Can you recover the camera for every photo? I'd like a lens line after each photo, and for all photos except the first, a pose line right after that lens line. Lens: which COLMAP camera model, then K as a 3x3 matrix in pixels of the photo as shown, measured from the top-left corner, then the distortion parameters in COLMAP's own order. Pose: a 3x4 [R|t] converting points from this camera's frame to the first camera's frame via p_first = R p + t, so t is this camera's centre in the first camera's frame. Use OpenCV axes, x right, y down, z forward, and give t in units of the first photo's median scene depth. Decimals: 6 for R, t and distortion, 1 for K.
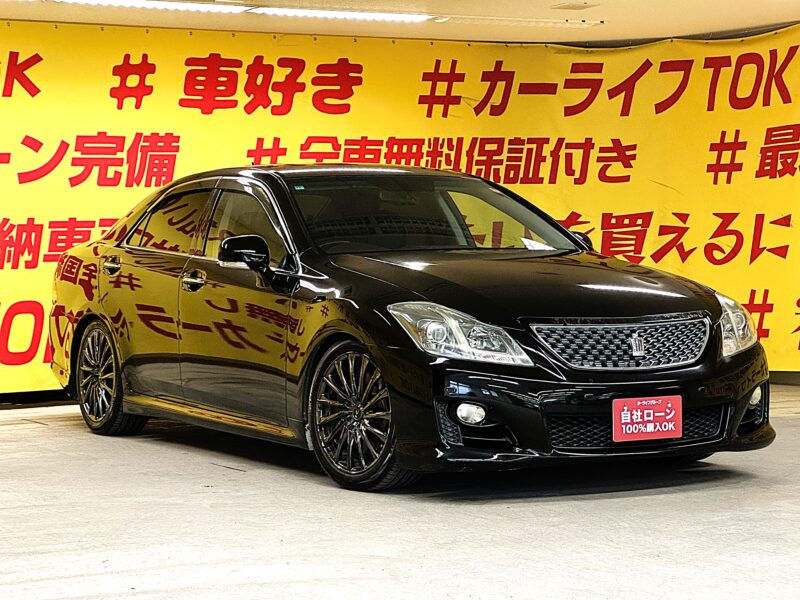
lens RADIAL K [[1905.2, 0, 427.9], [0, 1905.2, 300.7], [0, 0, 1]] dist [-0.074400, 3.211426]
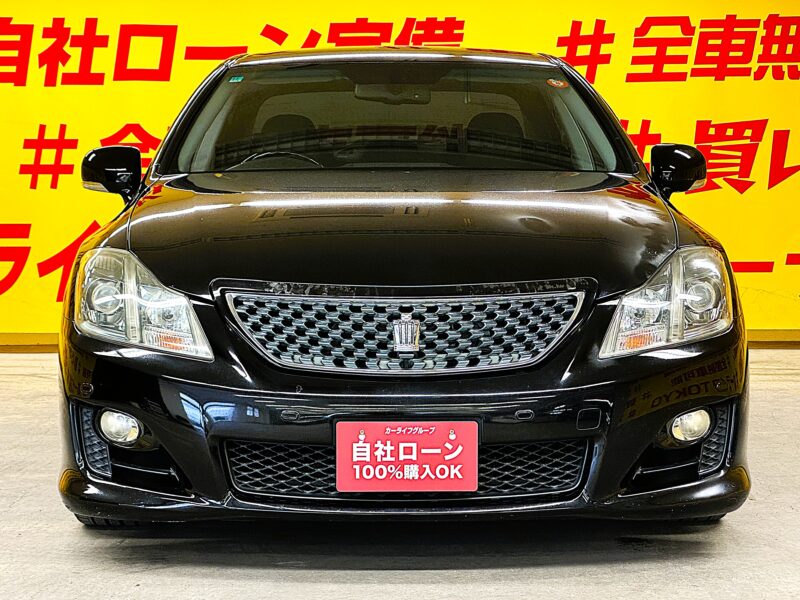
lens RADIAL K [[1960.3, 0, 409.1], [0, 1960.3, 274.5], [0, 0, 1]] dist [-0.015207, 3.985292]
pose [[0.876914, 0.037862, -0.479154, 0.407080], [-0.022823, 0.999048, 0.037174, -0.018477], [0.480105, -0.021662, 0.876943, 0.455244]]
